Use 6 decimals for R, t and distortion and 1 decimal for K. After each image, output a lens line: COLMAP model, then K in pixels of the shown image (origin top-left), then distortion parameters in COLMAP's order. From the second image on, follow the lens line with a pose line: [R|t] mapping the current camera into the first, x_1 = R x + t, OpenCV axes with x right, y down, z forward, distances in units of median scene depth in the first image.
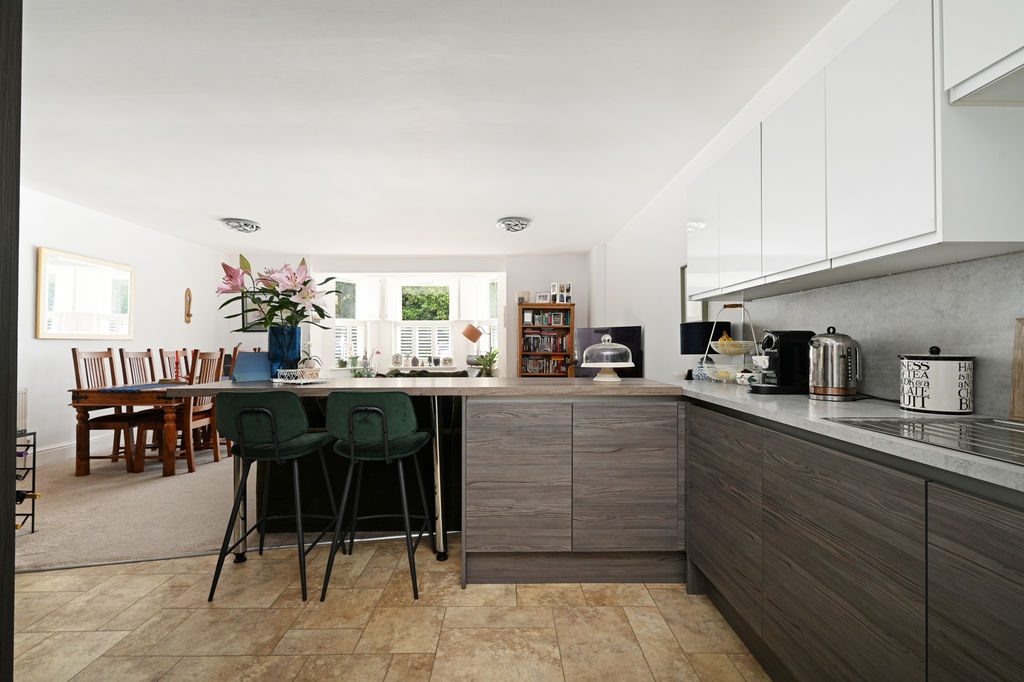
lens RADIAL K [[468.5, 0, 510.8], [0, 468.5, 341.2], [0, 0, 1]] dist [0.003879, 0.000721]
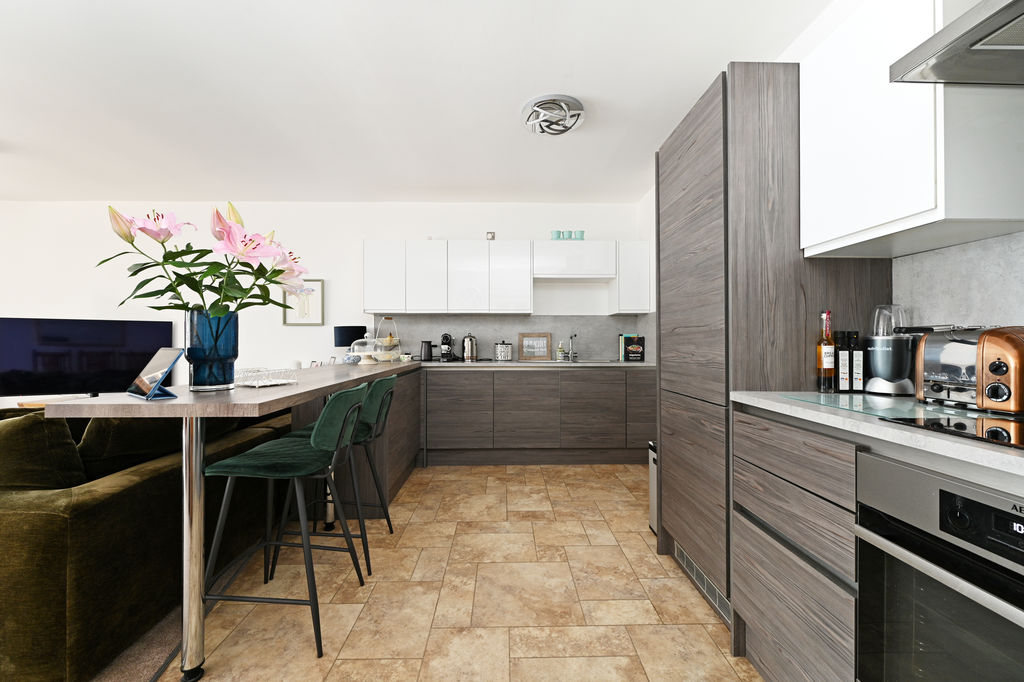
lens RADIAL K [[400.2, 0, 509.5], [0, 400.2, 341.9], [0, 0, 1]] dist [-0.002340, -0.000329]
pose [[-0.011824, 0.004679, 0.999919, -1.261741], [-0.003689, 0.999982, -0.004723, 0.019348], [-0.999923, -0.003744, -0.011806, 0.656890]]
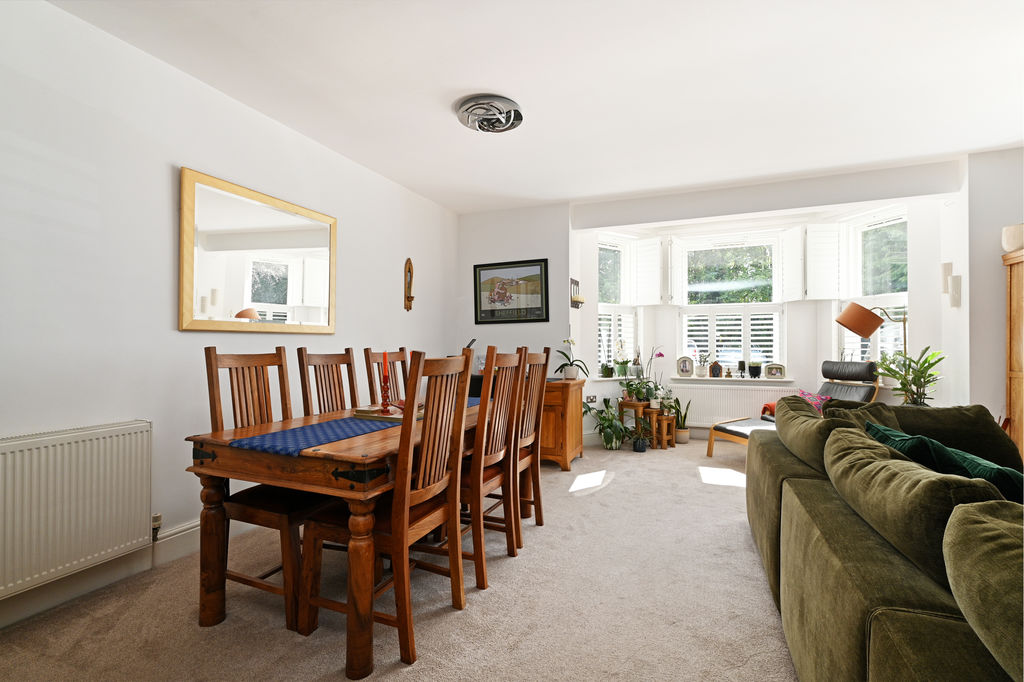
lens RADIAL K [[468.5, 0, 506.7], [0, 468.5, 338.6], [0, 0, 1]] dist [0.003879, 0.000721]
pose [[0.918281, -0.004864, -0.395899, -0.273400], [0.003331, 0.999984, -0.004559, 0.005644], [0.395915, 0.002868, 0.918283, 0.410596]]
